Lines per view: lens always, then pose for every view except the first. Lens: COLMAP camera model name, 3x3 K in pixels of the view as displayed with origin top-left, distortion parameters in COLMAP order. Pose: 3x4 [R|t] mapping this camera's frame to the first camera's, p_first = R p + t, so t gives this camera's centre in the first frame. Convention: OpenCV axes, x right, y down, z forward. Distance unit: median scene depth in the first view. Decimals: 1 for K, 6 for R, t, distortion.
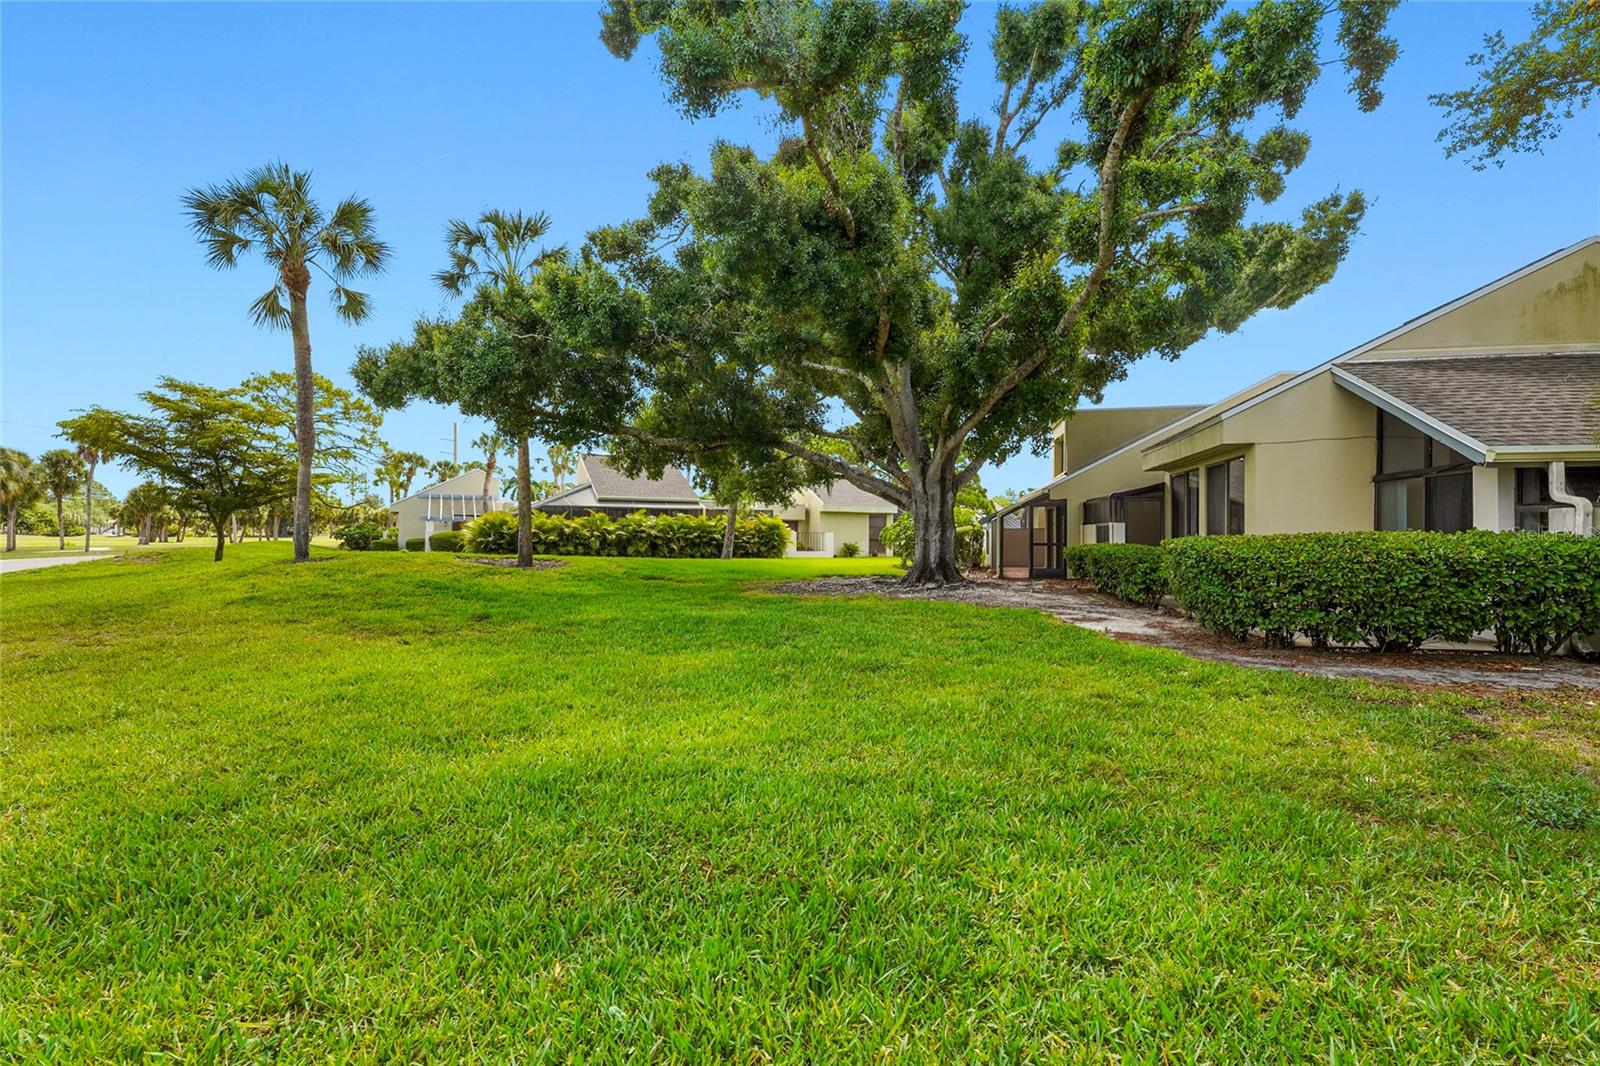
lens RADIAL K [[722.7, 0, 801.1], [0, 722.7, 534.6], [0, 0, 1]] dist [-0.004354, 0.001288]
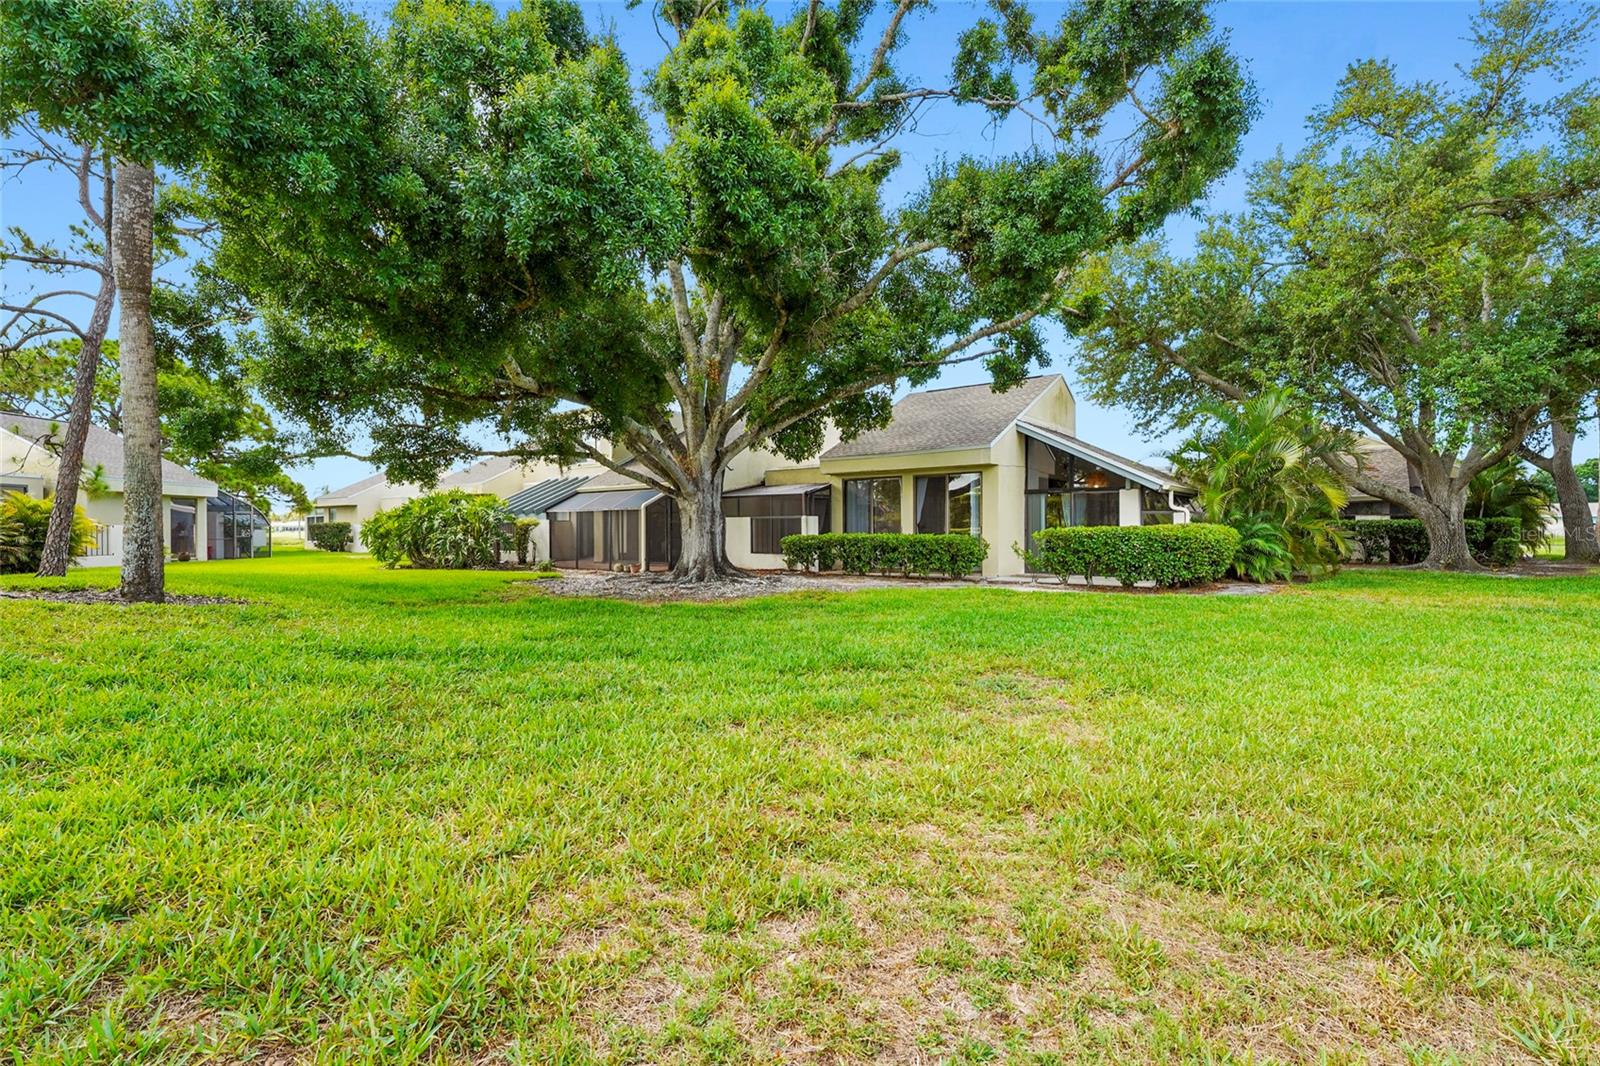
lens RADIAL K [[722.7, 0, 801.1], [0, 722.7, 528.6], [0, 0, 1]] dist [-0.004354, 0.001288]
pose [[0.461742, -0.006312, 0.886992, -0.613721], [0.003724, 0.999980, 0.005178, -0.001998], [-0.887006, 0.000912, 0.461756, 0.470139]]
